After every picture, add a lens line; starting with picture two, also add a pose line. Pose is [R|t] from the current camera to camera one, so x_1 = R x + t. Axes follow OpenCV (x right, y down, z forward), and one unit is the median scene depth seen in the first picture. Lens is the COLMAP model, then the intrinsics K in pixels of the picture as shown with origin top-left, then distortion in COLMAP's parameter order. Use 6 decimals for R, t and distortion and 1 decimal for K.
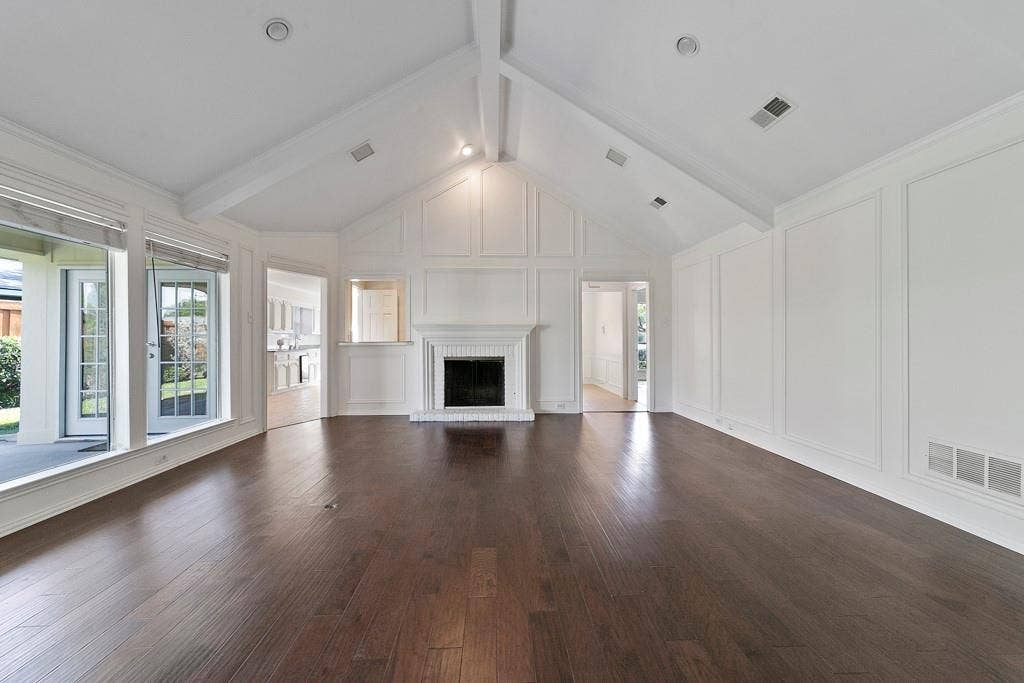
lens RADIAL K [[403.0, 0, 515.0], [0, 403.0, 335.7], [0, 0, 1]] dist [0.009157, 0.000226]
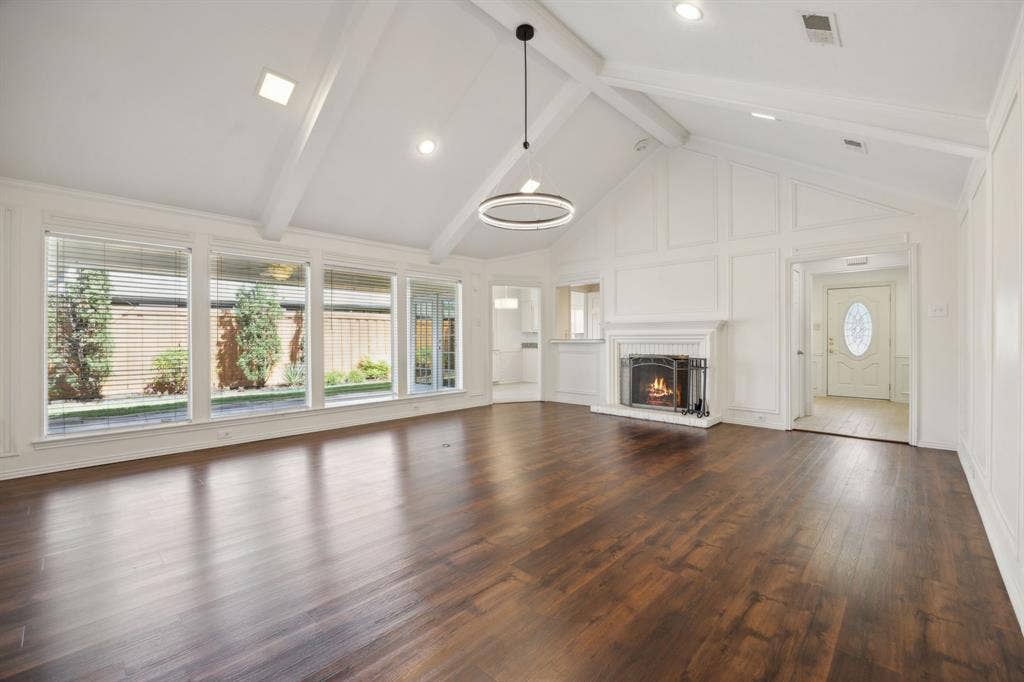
lens RADIAL K [[403.0, 0, 515.0], [0, 403.0, 335.2], [0, 0, 1]] dist [0.009157, 0.000226]
pose [[0.706038, -0.006210, -0.708147, 0.352359], [0.008157, 0.999967, -0.000637, 0.001681], [0.708127, -0.005327, 0.706065, 0.068706]]
